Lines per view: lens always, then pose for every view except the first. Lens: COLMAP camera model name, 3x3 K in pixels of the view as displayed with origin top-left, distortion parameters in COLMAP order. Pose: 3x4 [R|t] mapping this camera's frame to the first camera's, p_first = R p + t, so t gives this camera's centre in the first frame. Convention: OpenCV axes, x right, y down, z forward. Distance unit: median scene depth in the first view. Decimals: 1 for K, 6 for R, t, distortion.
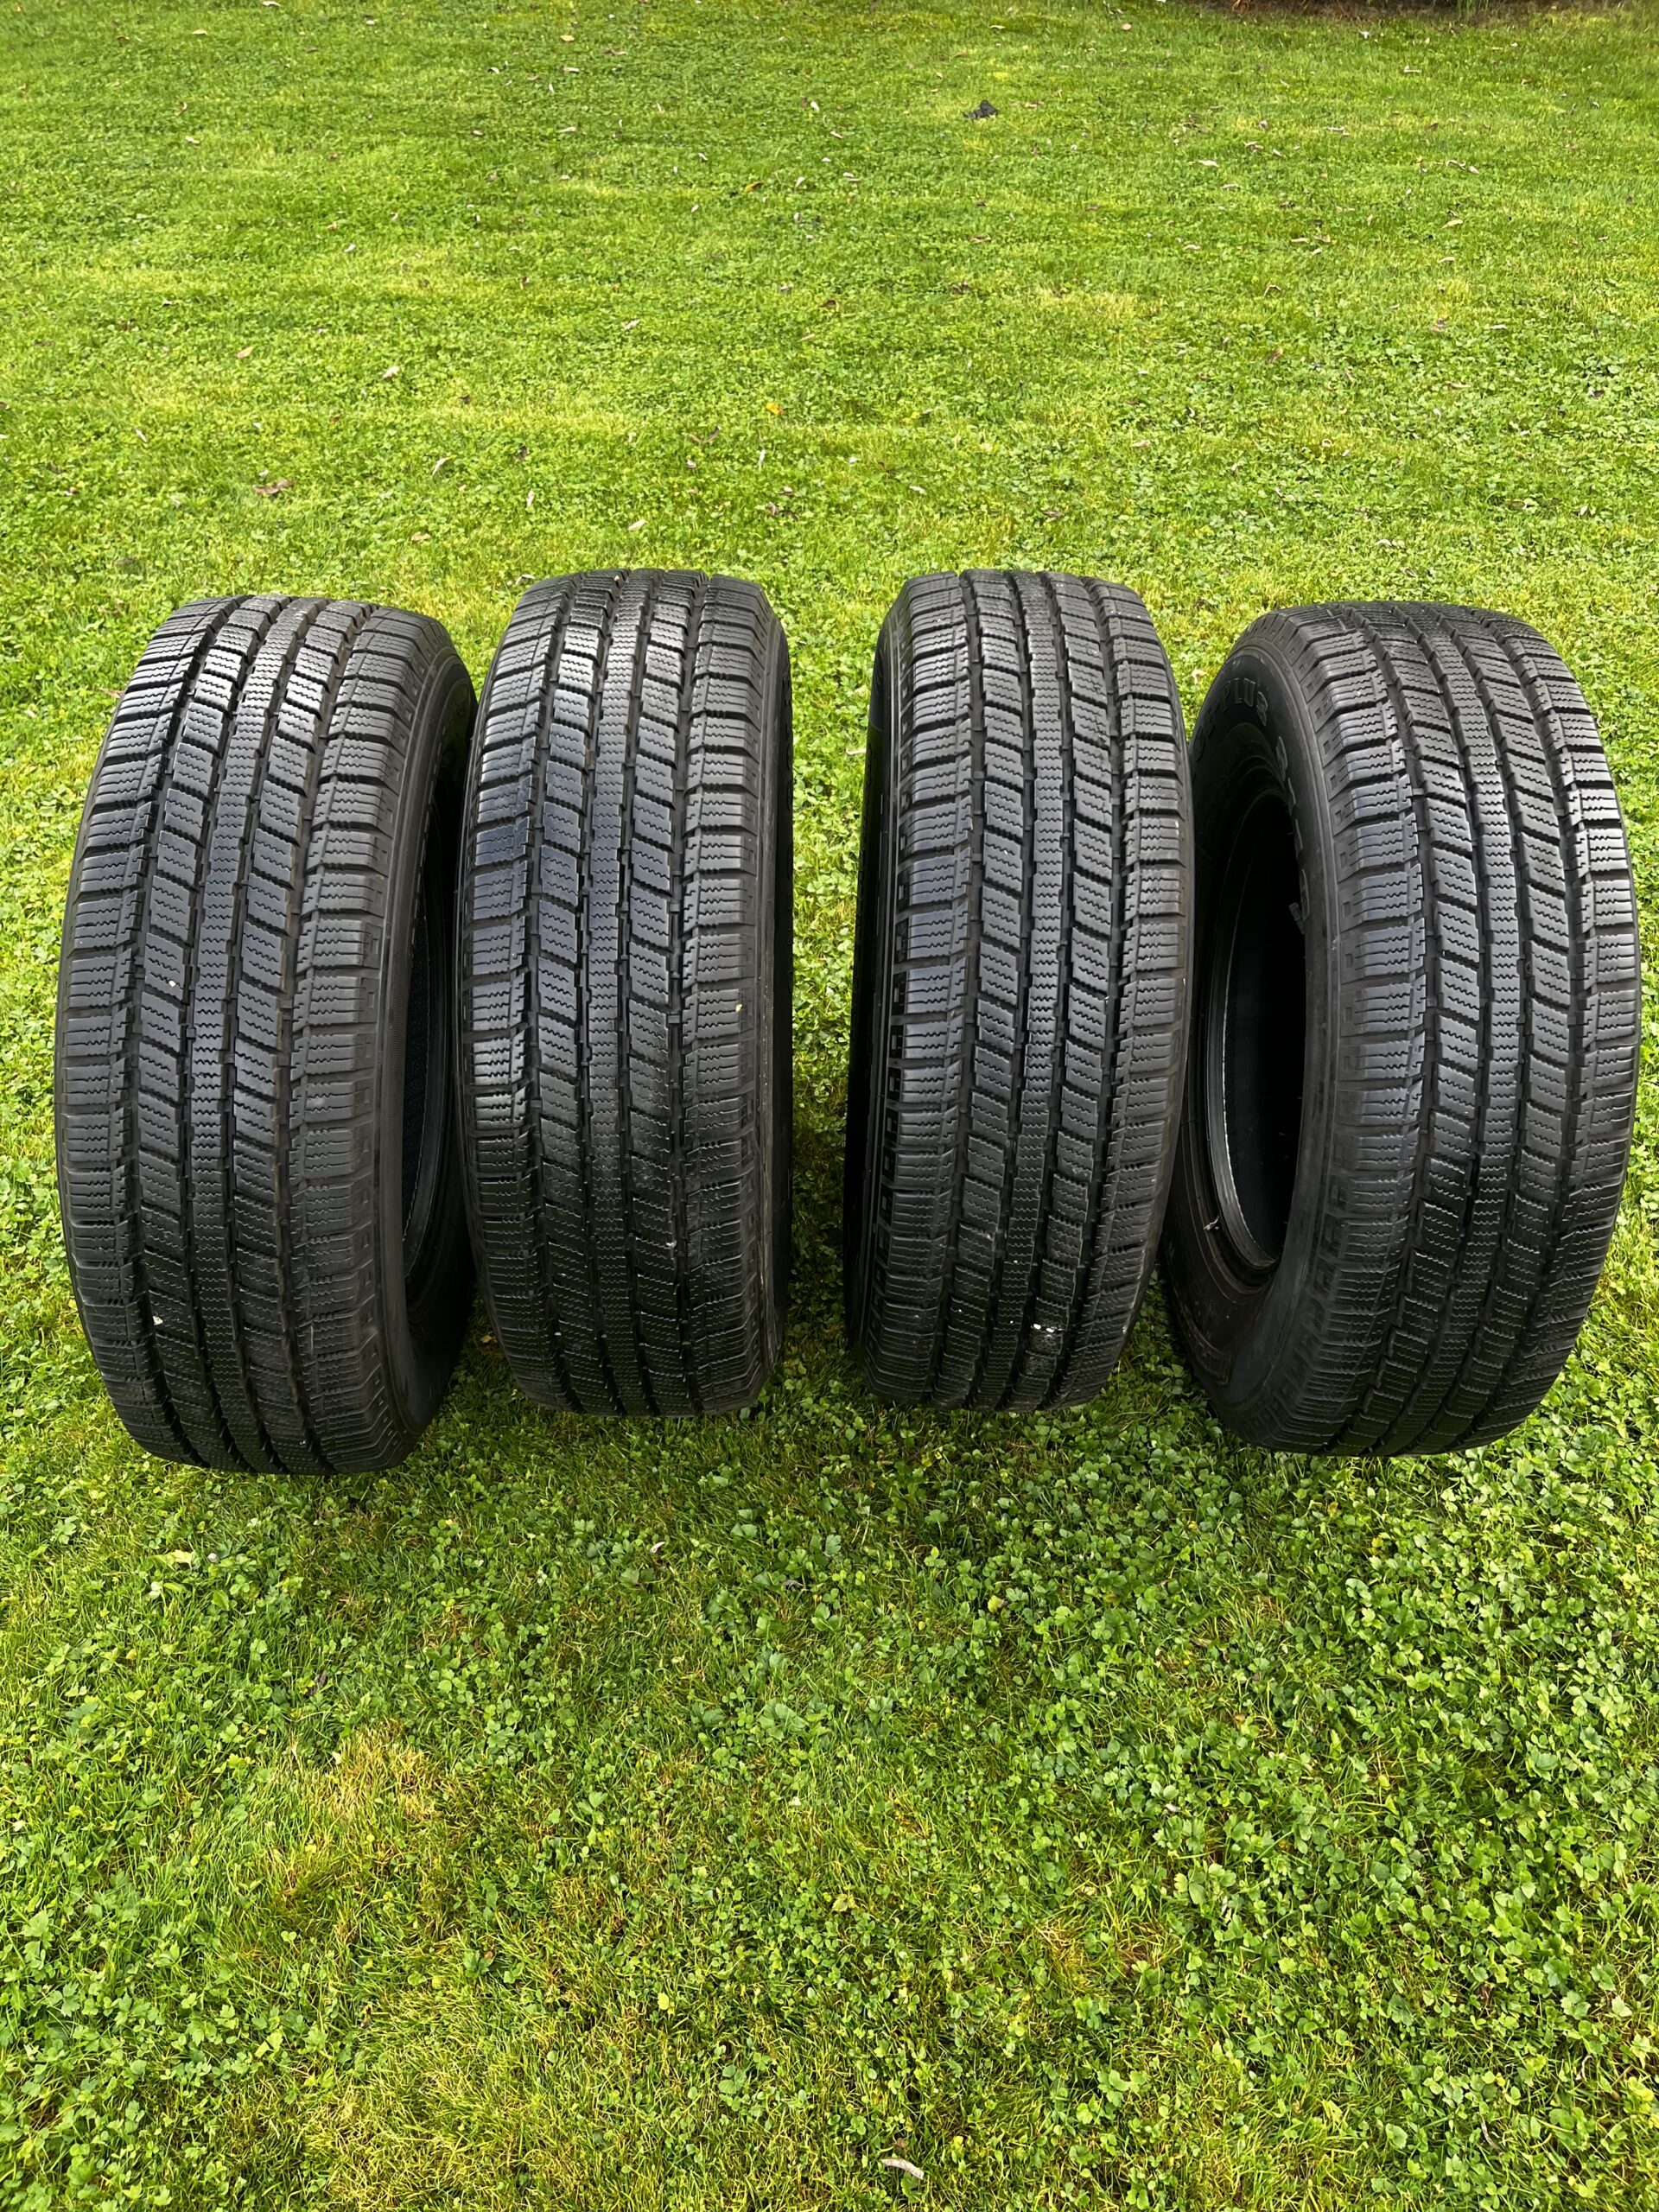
lens RADIAL K [[1694.5, 0, 819.3], [0, 1694.5, 1097.3], [0, 0, 1]] dist [0.063224, -0.095689]
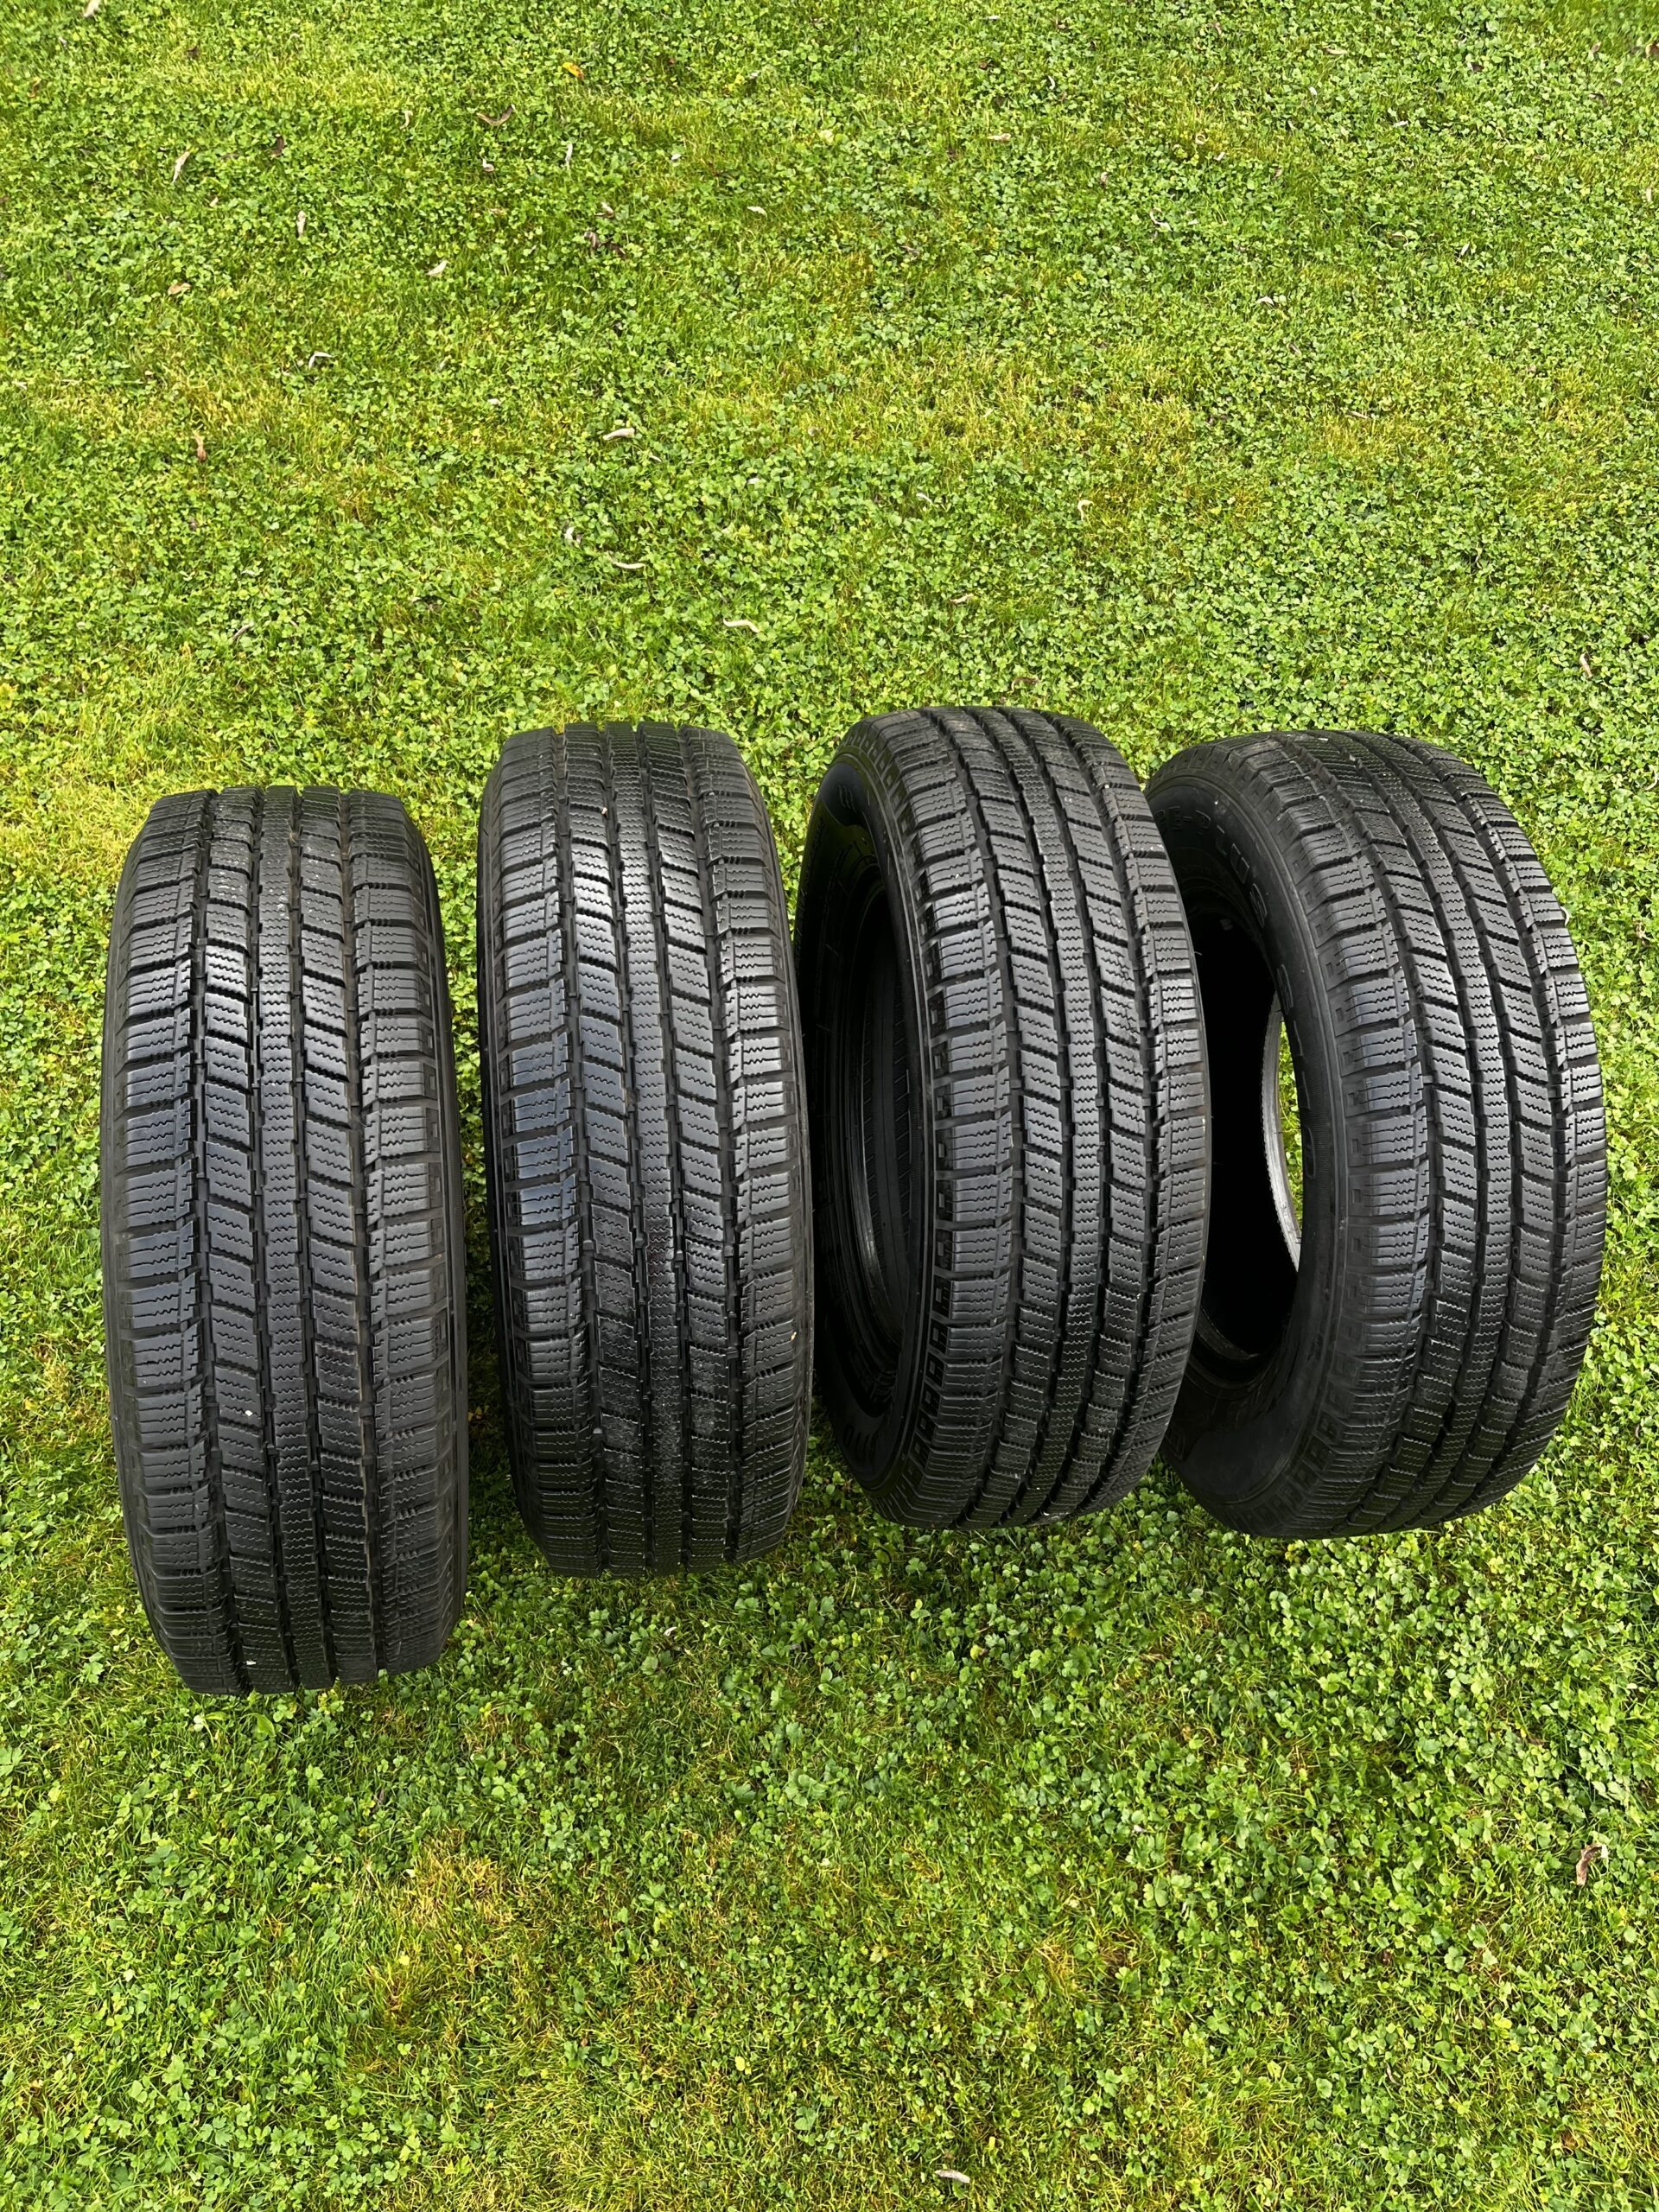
lens RADIAL K [[1694.5, 0, 838.1], [0, 1694.5, 1115.6], [0, 0, 1]] dist [0.063224, -0.095689]
pose [[0.986881, -0.069613, 0.145672, -0.129192], [0.020575, 0.949139, 0.314186, -0.402655], [-0.160134, -0.307066, 0.938119, 0.060499]]
